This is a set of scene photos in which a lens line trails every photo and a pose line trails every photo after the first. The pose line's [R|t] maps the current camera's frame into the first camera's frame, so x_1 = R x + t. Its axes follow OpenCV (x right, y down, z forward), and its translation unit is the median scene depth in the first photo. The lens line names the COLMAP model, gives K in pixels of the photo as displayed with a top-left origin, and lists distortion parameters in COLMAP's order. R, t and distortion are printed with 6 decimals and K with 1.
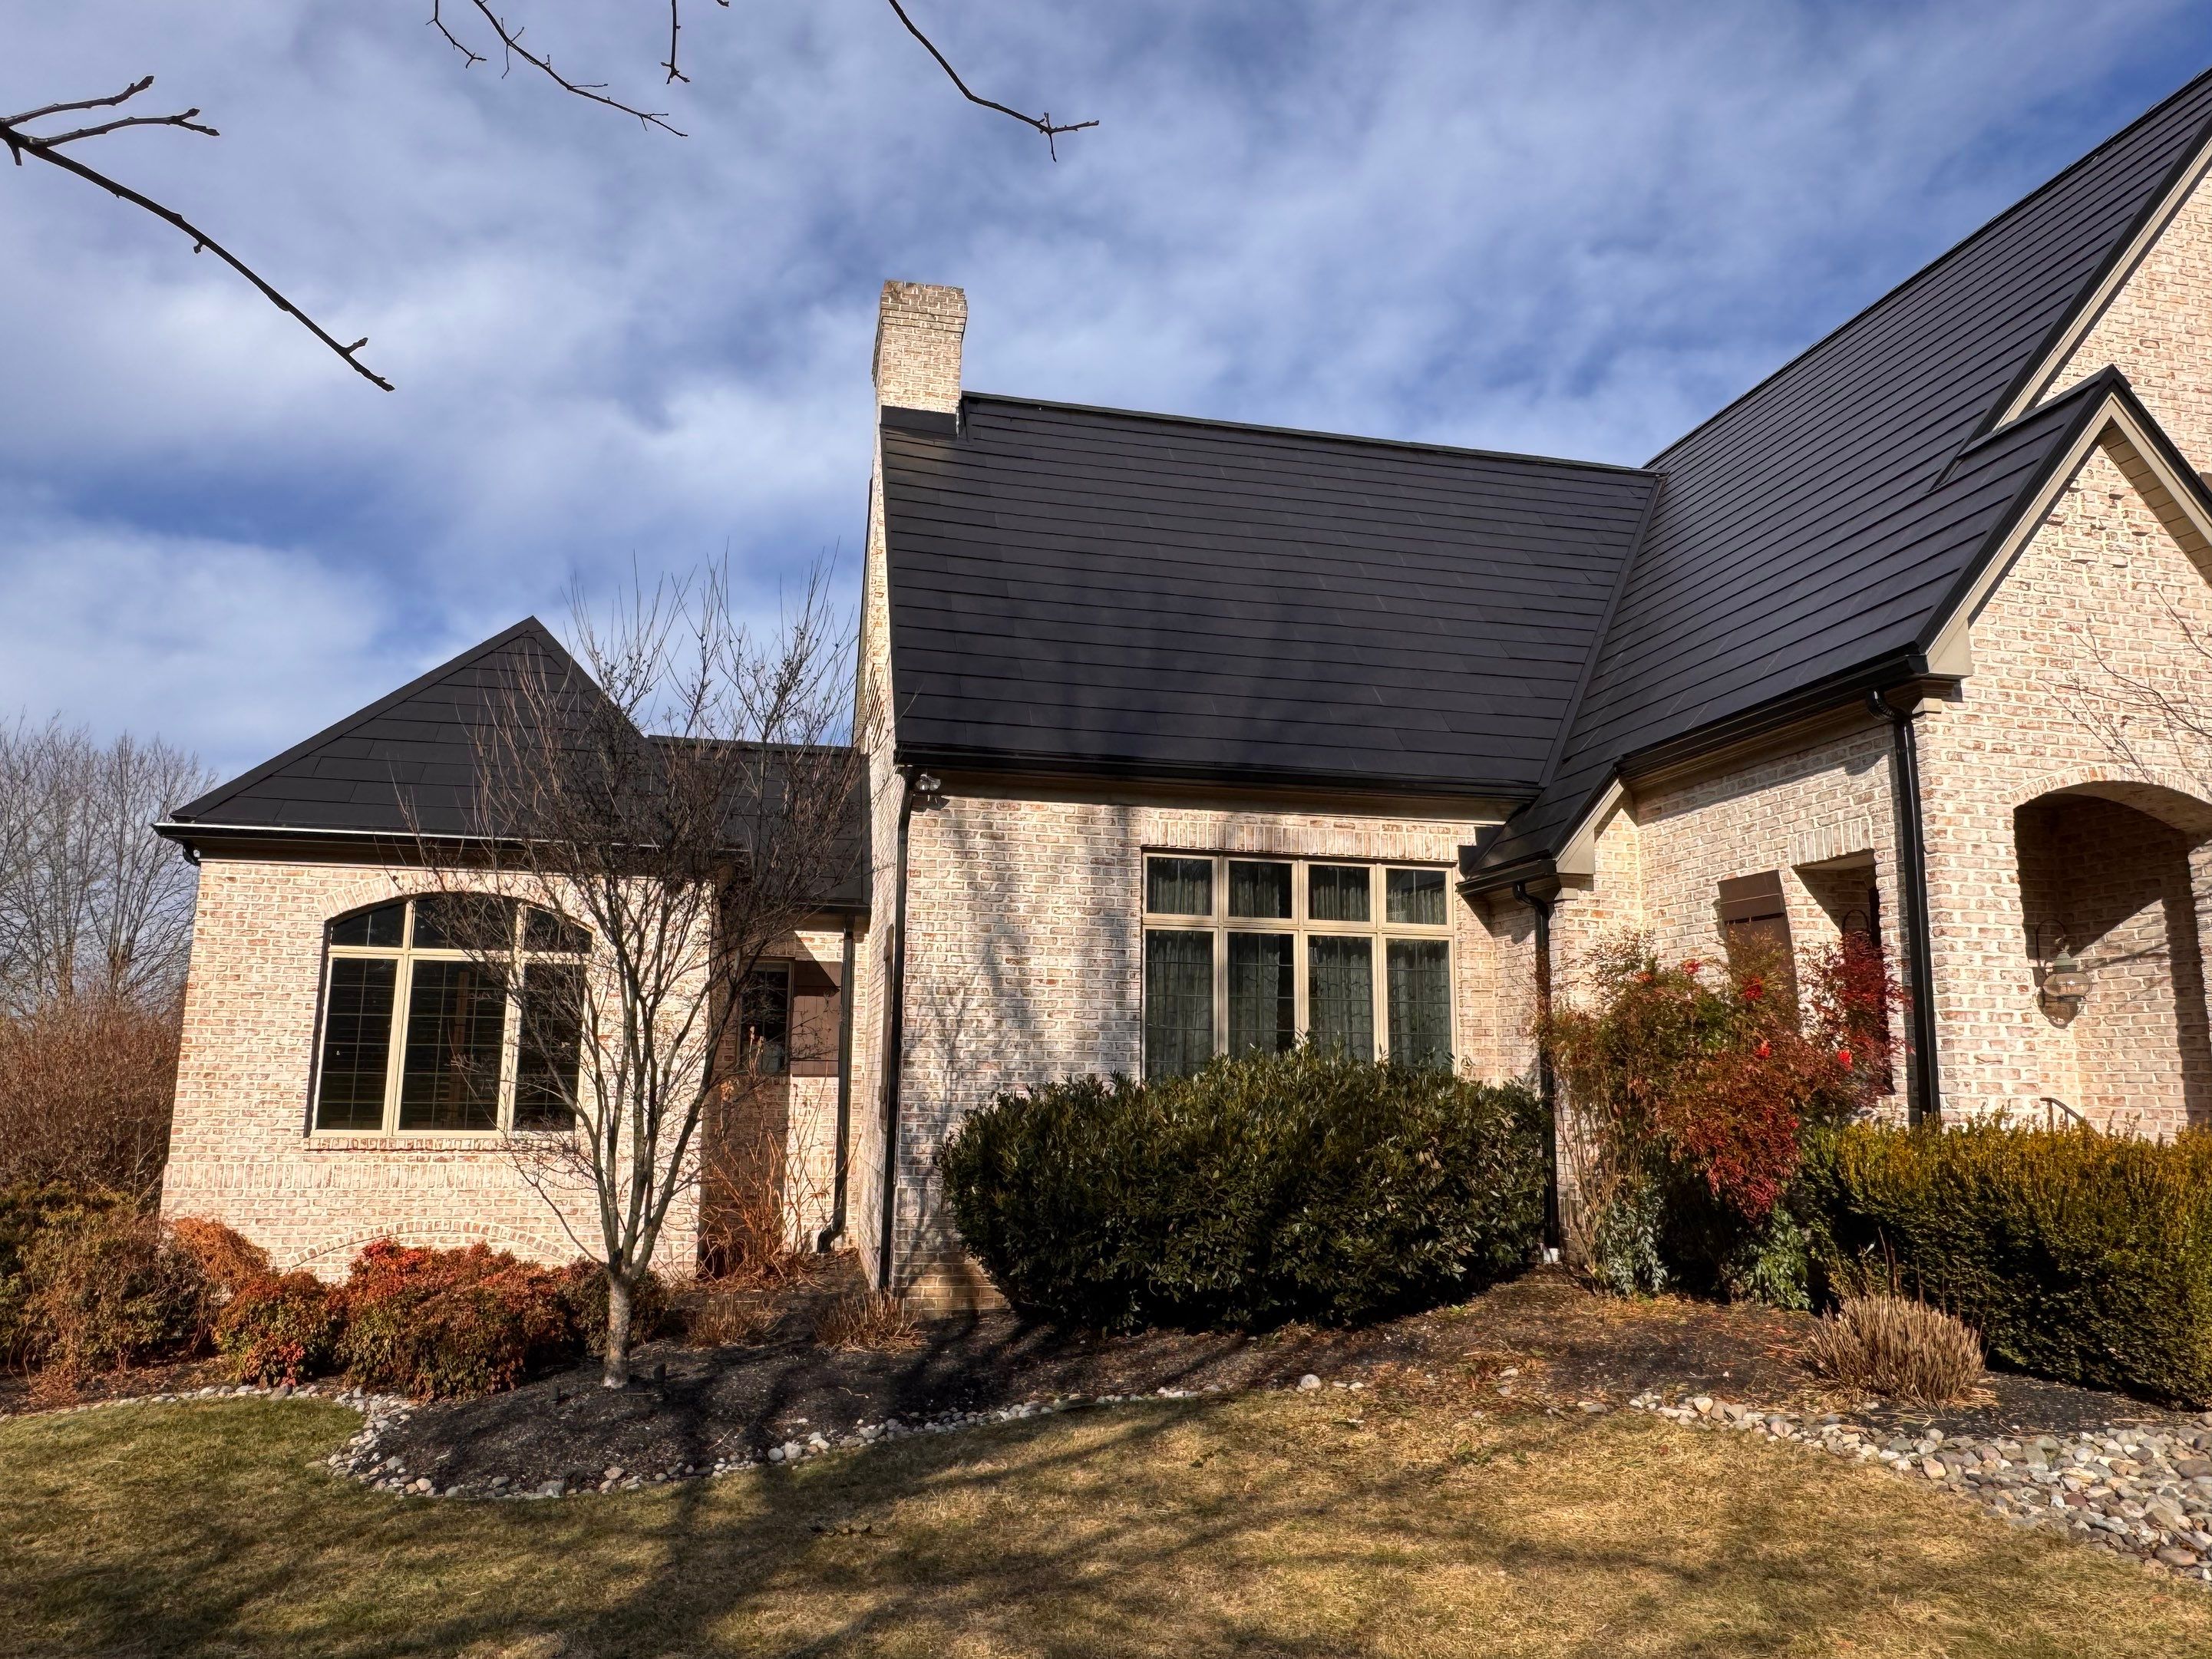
lens RADIAL K [[1417.8, 0, 1089.7], [0, 1417.8, 845.6], [0, 0, 1]] dist [-0.003084, -0.000476]
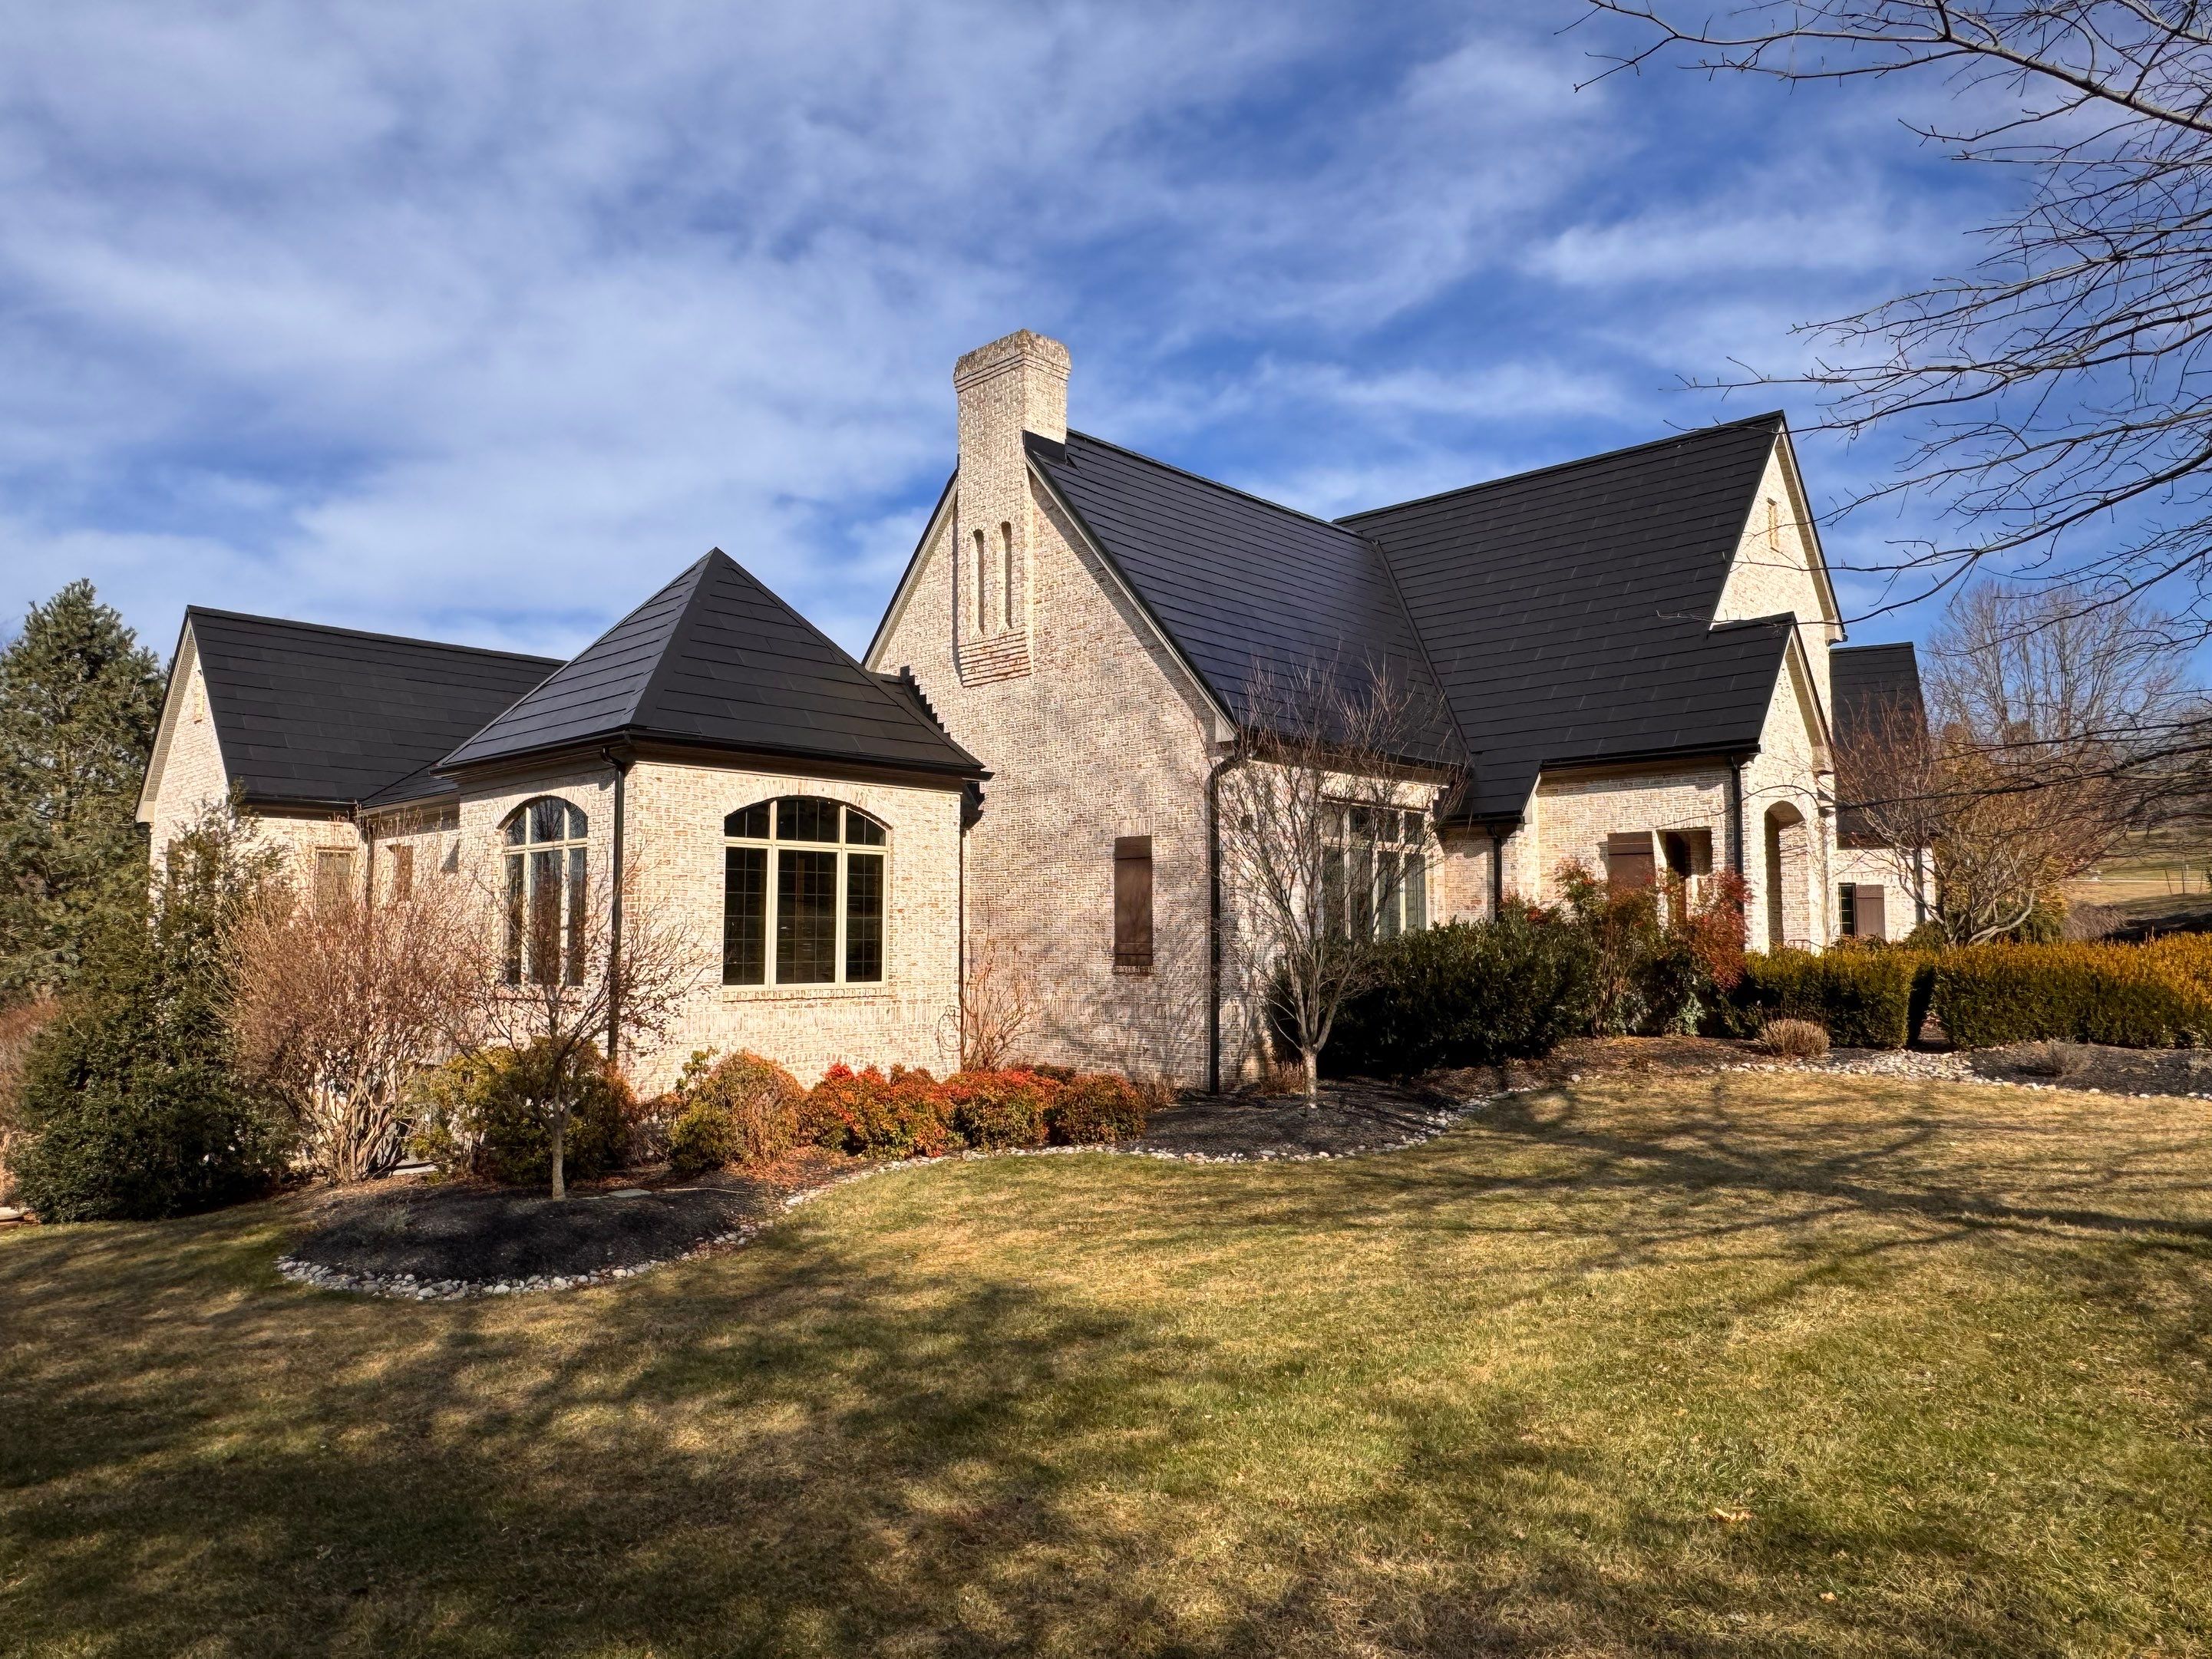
lens RADIAL K [[1411.8, 0, 1111.9], [0, 1411.8, 802.4], [0, 0, 1]] dist [-0.000622, -0.001209]
pose [[0.832871, 0.040641, 0.551973, -1.096775], [-0.078762, 0.995854, 0.045522, -0.047491], [-0.547834, -0.081388, 0.832619, -0.223337]]
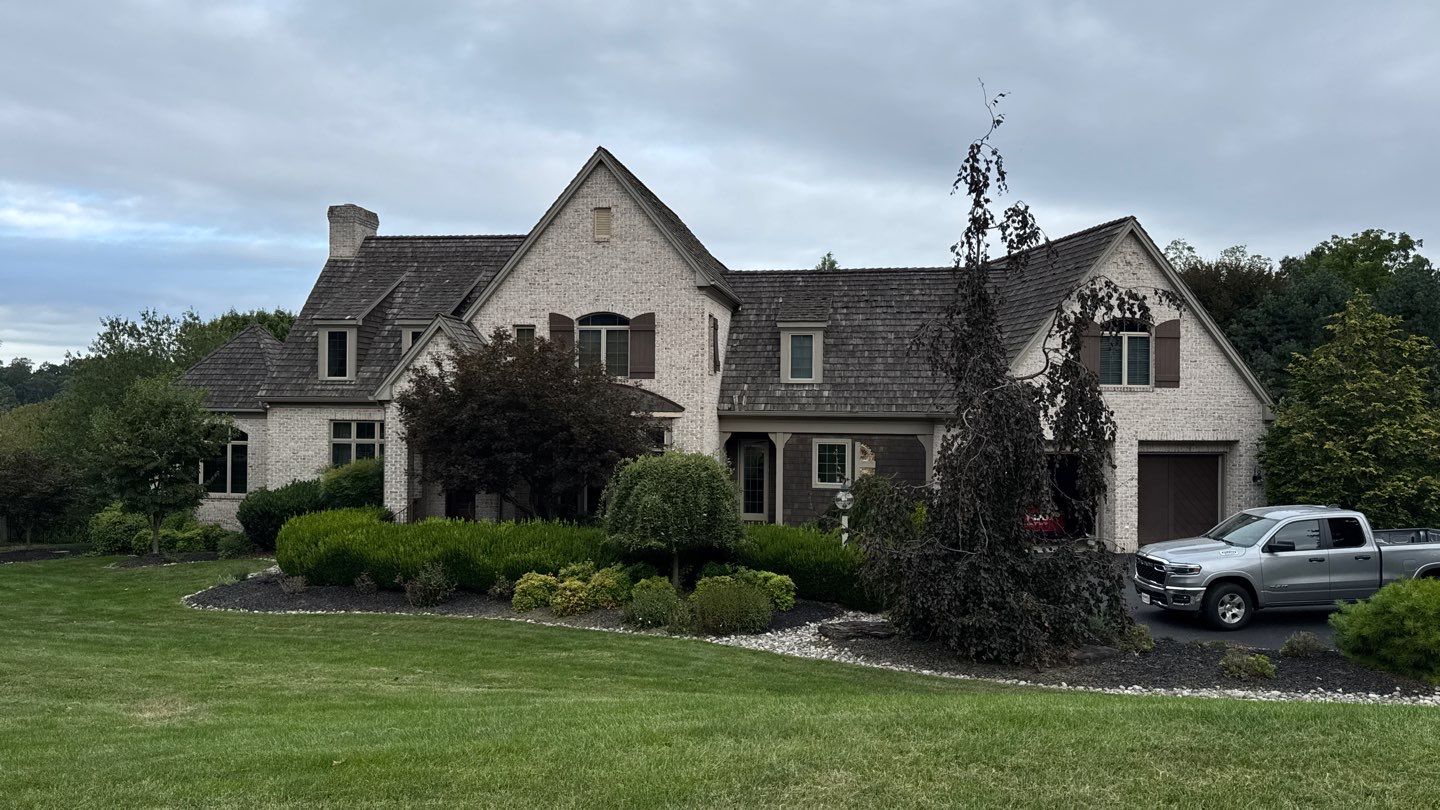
lens RADIAL K [[1027.8, 0, 720.0], [0, 1027.8, 405.0], [0, 0, 1]] dist [0.109986, -0.000971]
pose [[0.930193, -0.006997, -0.367005, 1.960611], [0.061738, 0.988558, 0.137632, -0.344211], [0.361843, -0.150682, 0.919981, -1.060137]]
